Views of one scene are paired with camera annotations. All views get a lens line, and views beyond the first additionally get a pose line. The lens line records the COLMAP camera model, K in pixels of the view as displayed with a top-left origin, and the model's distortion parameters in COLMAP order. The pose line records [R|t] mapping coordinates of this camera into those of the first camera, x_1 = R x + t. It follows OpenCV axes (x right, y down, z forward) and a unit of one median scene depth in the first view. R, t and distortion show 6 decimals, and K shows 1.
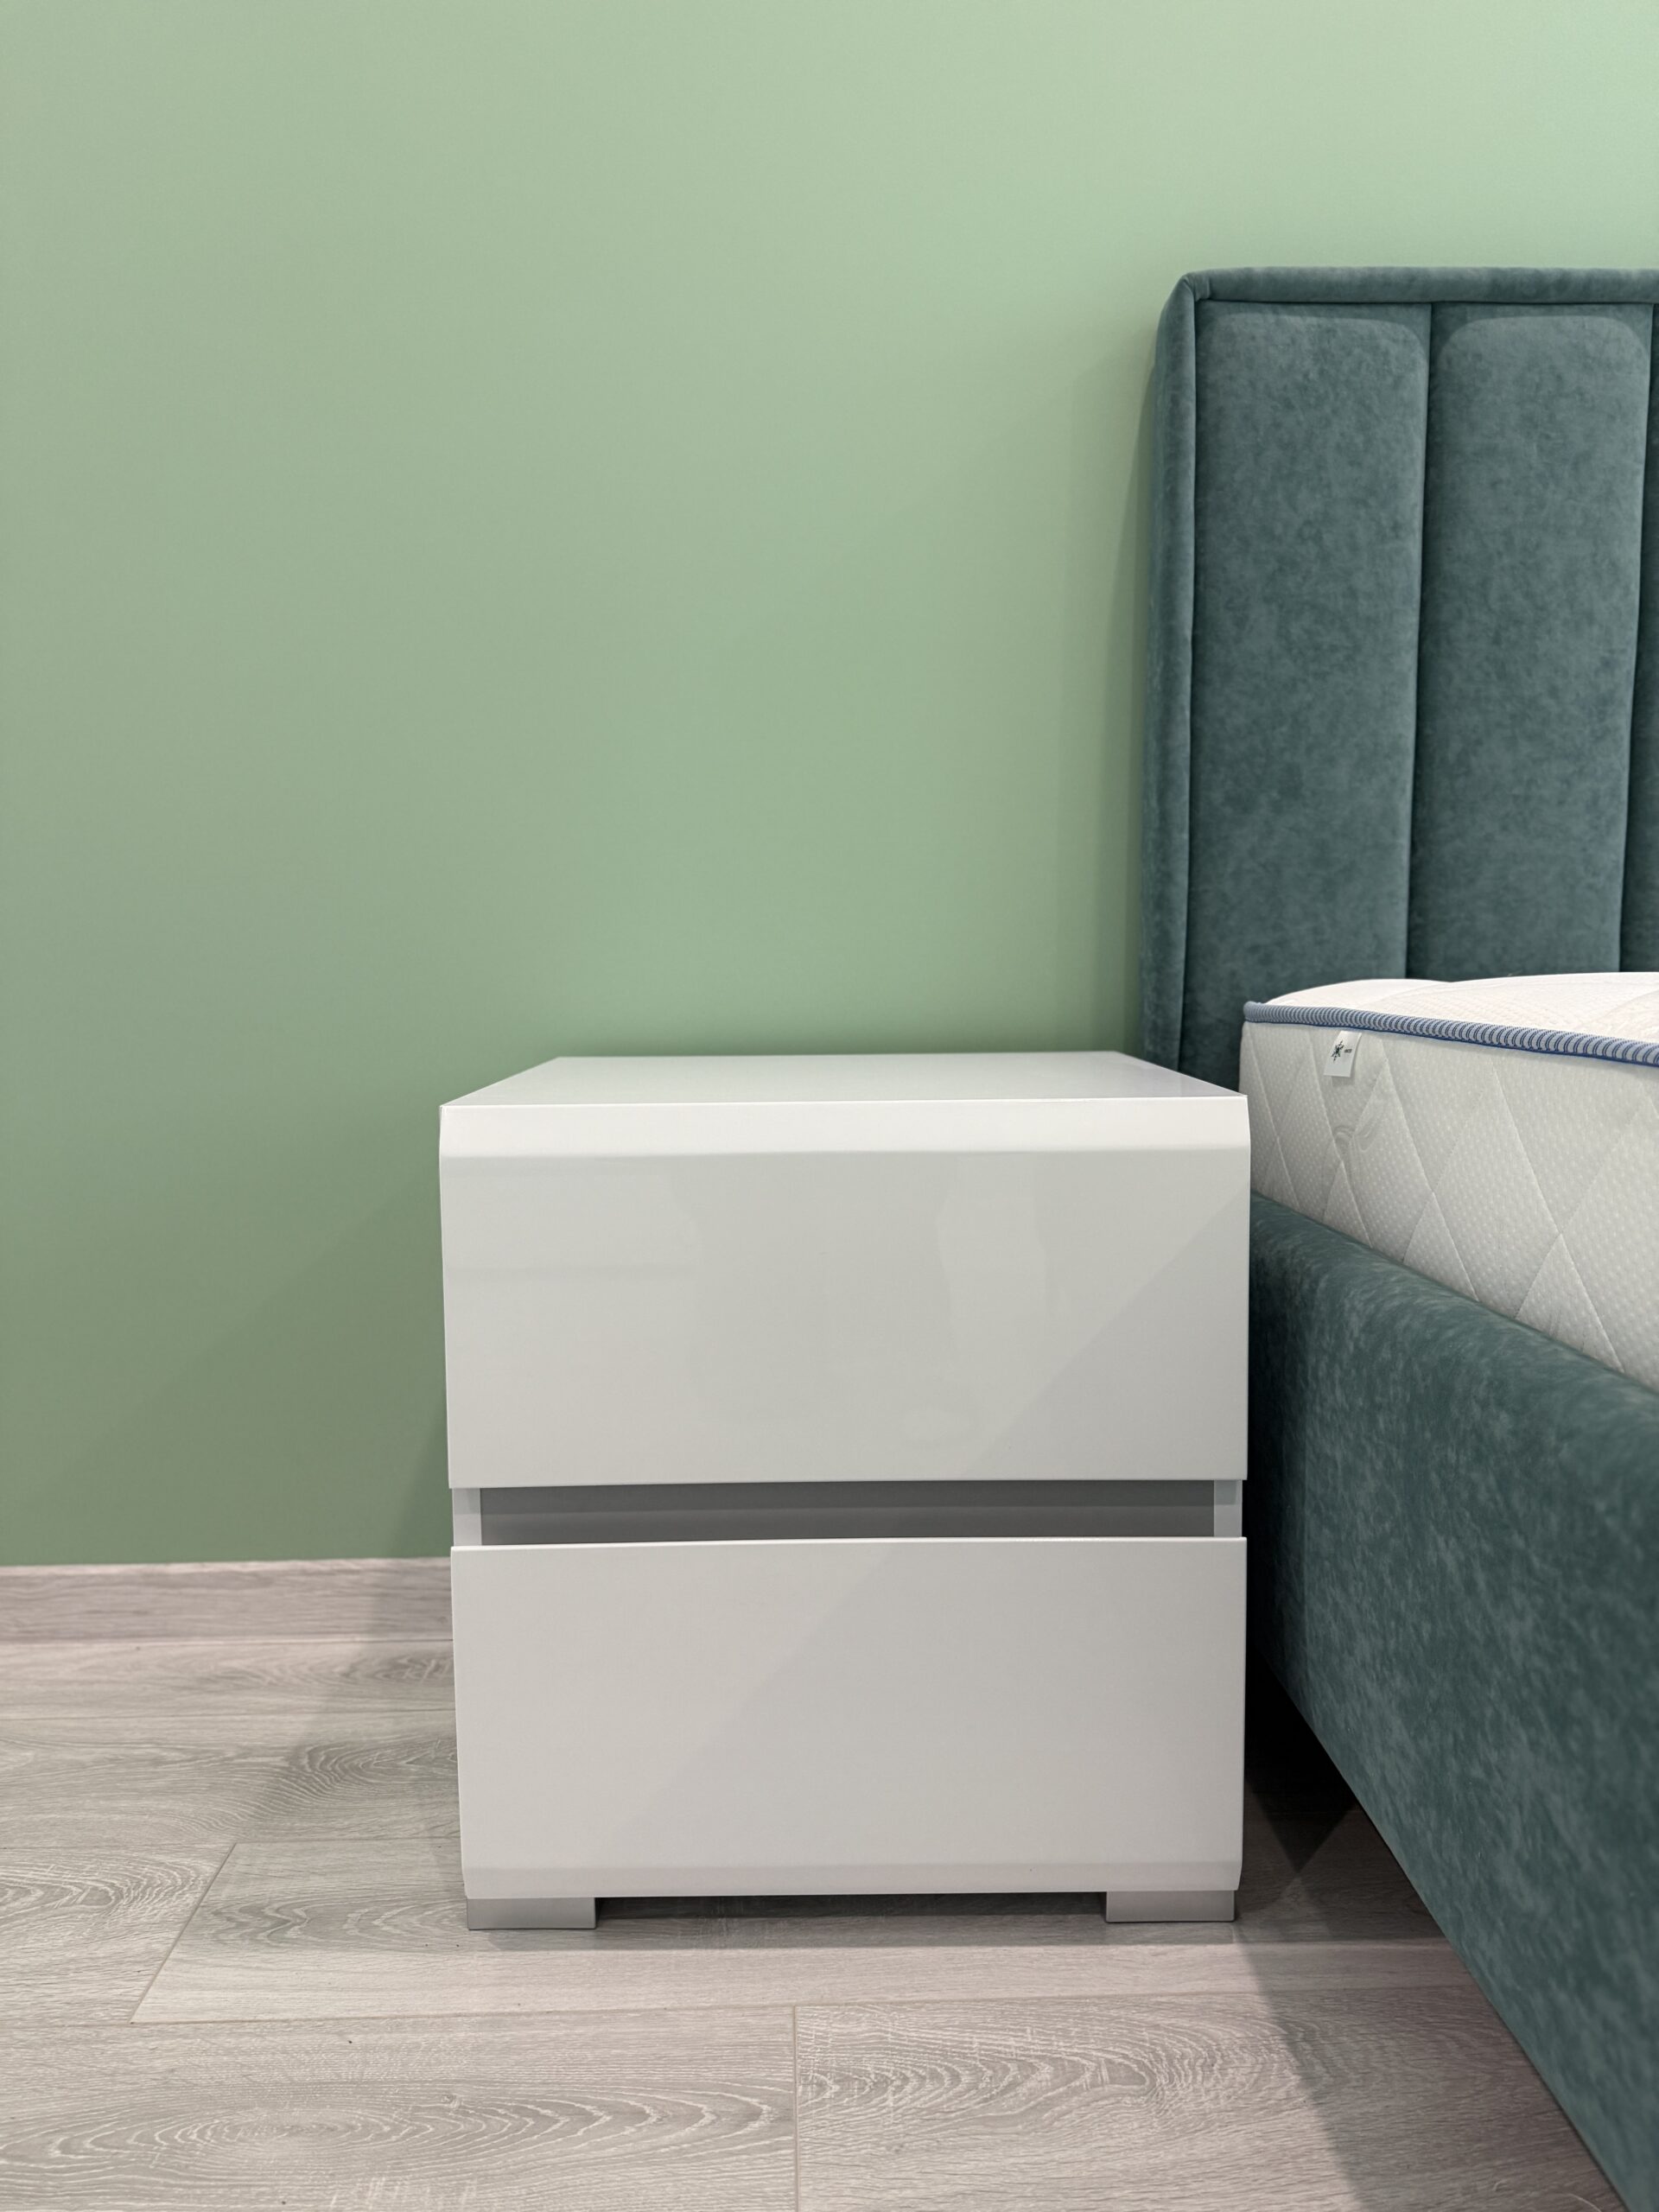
lens RADIAL K [[1576.5, 0, 797.6], [0, 1576.5, 1110.9], [0, 0, 1]] dist [0.021211, -0.027379]
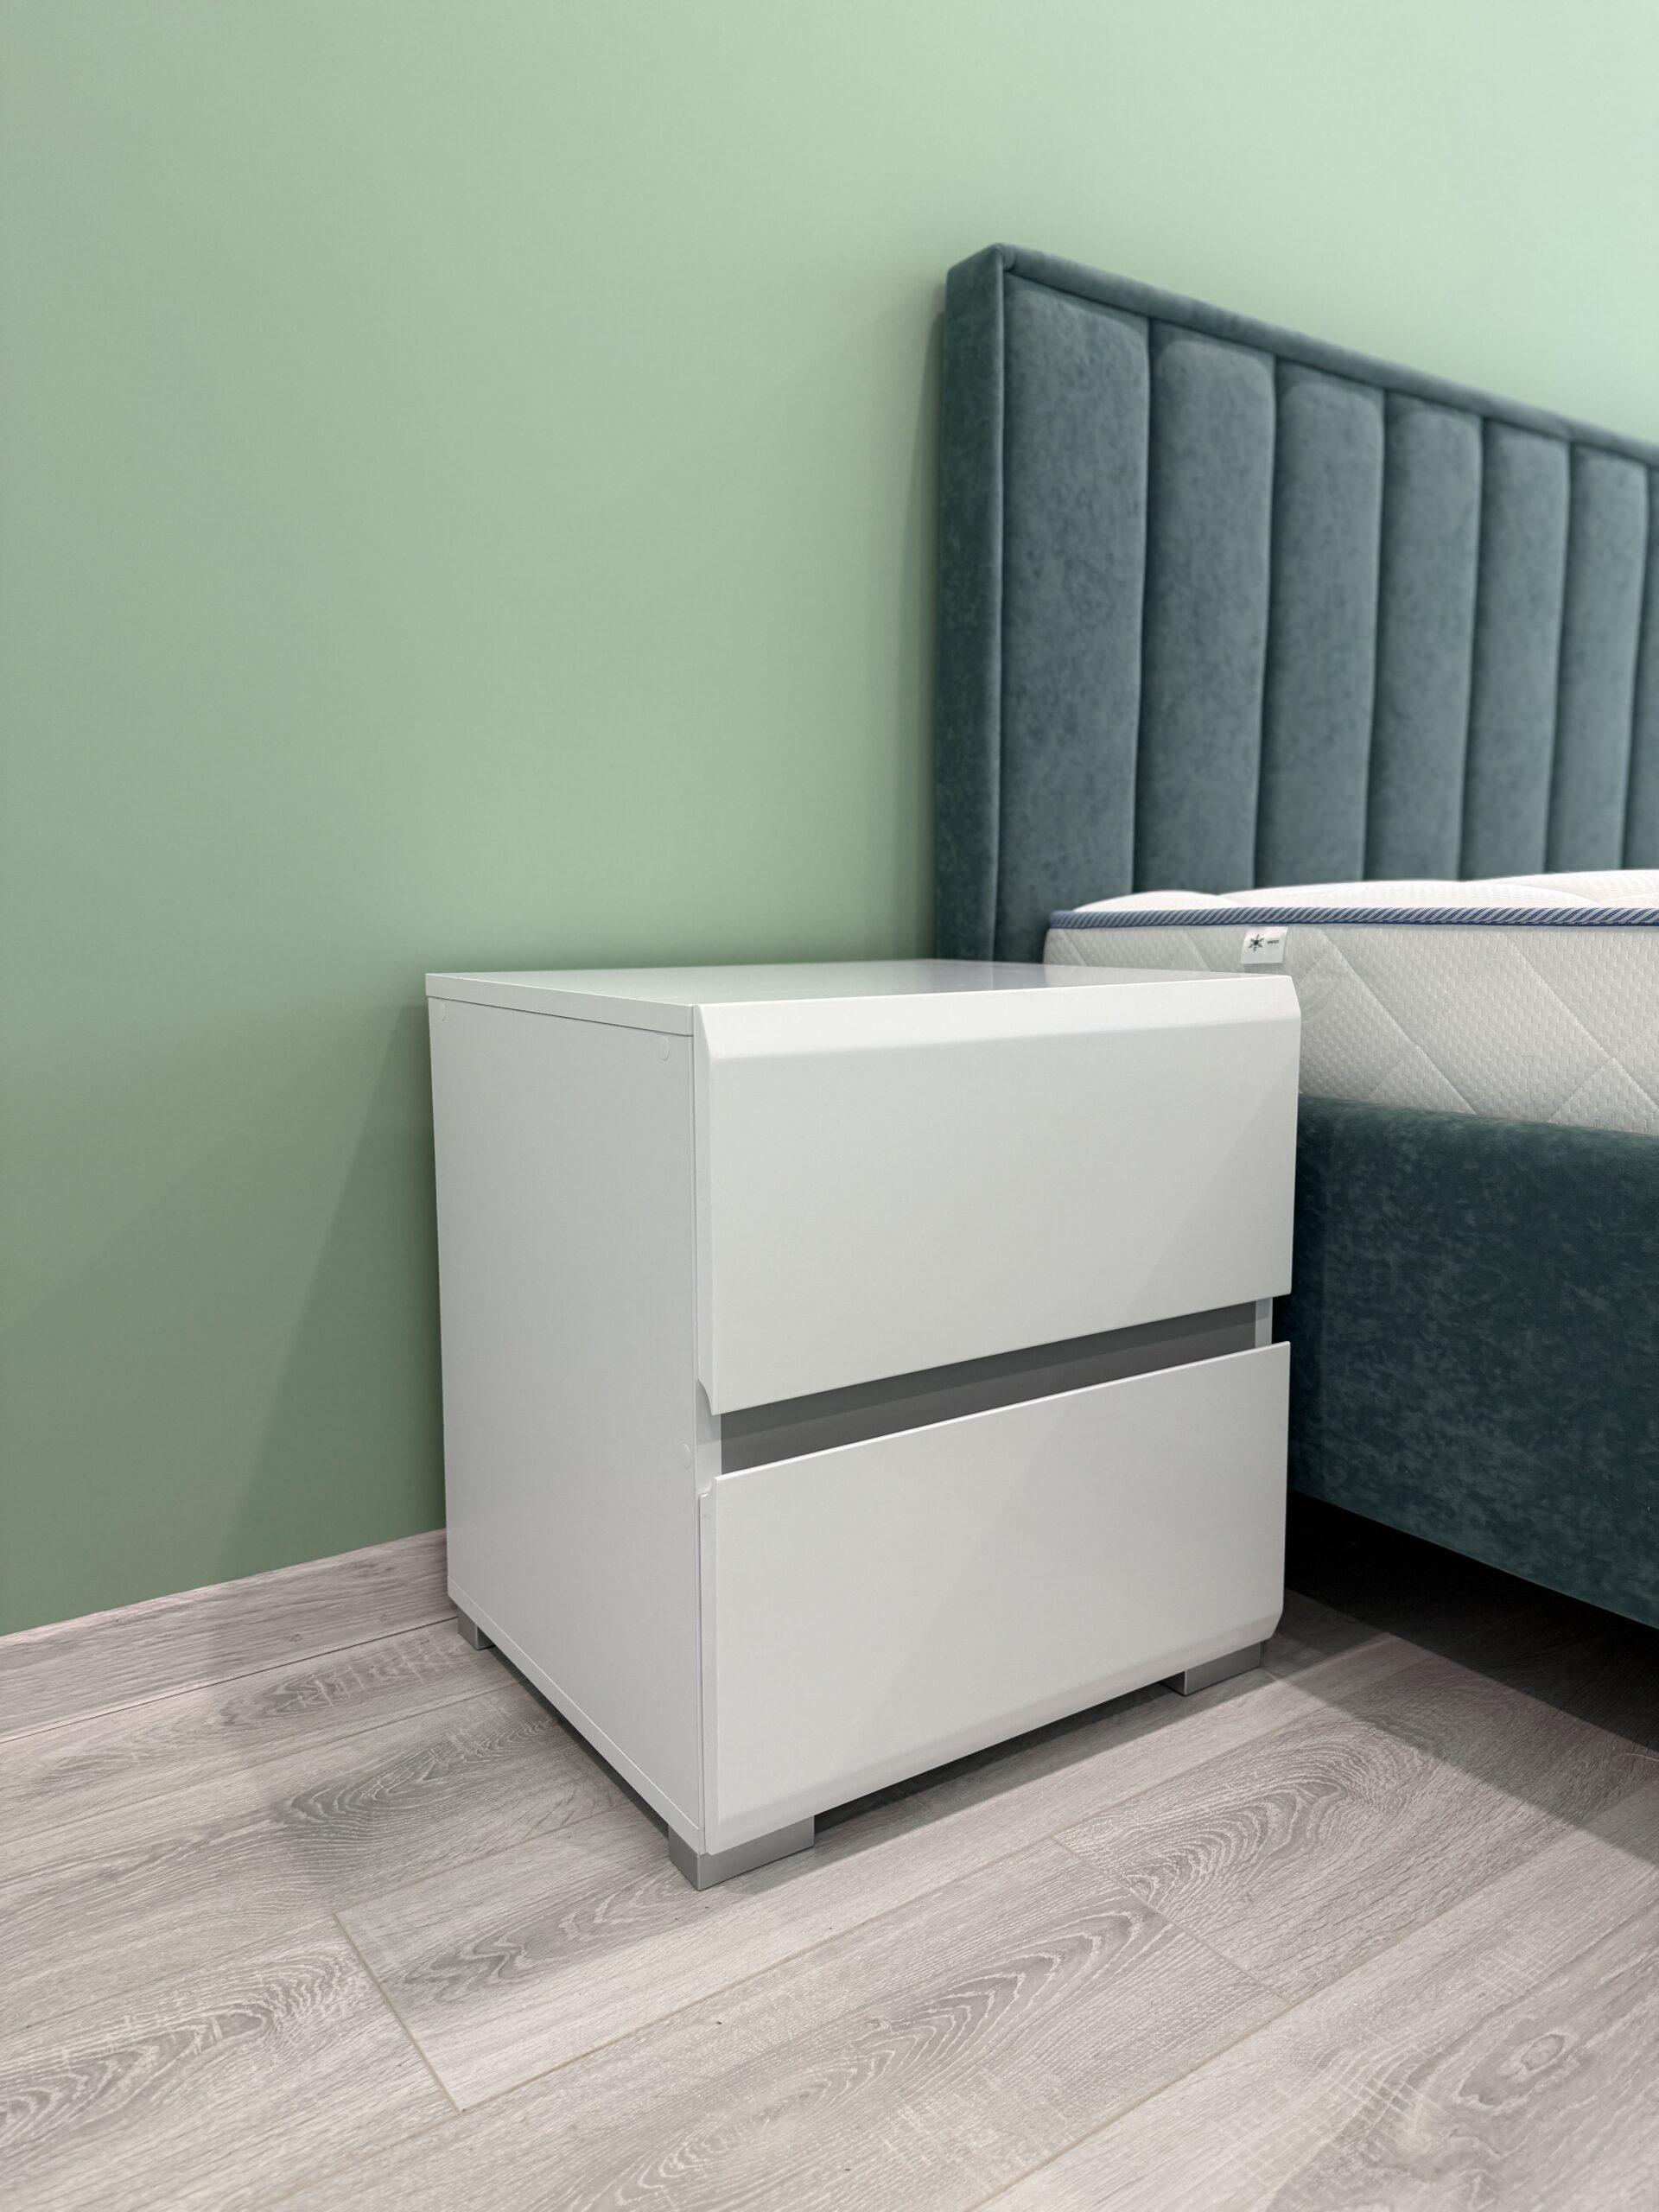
lens RADIAL K [[1576.5, 0, 828.5], [0, 1576.5, 1121.0], [0, 0, 1]] dist [0.021211, -0.027379]
pose [[0.827685, -0.068625, 0.556981, -0.605845], [0.051727, 0.997599, 0.046045, 0.025449], [-0.558804, -0.009300, 0.829248, 0.182016]]
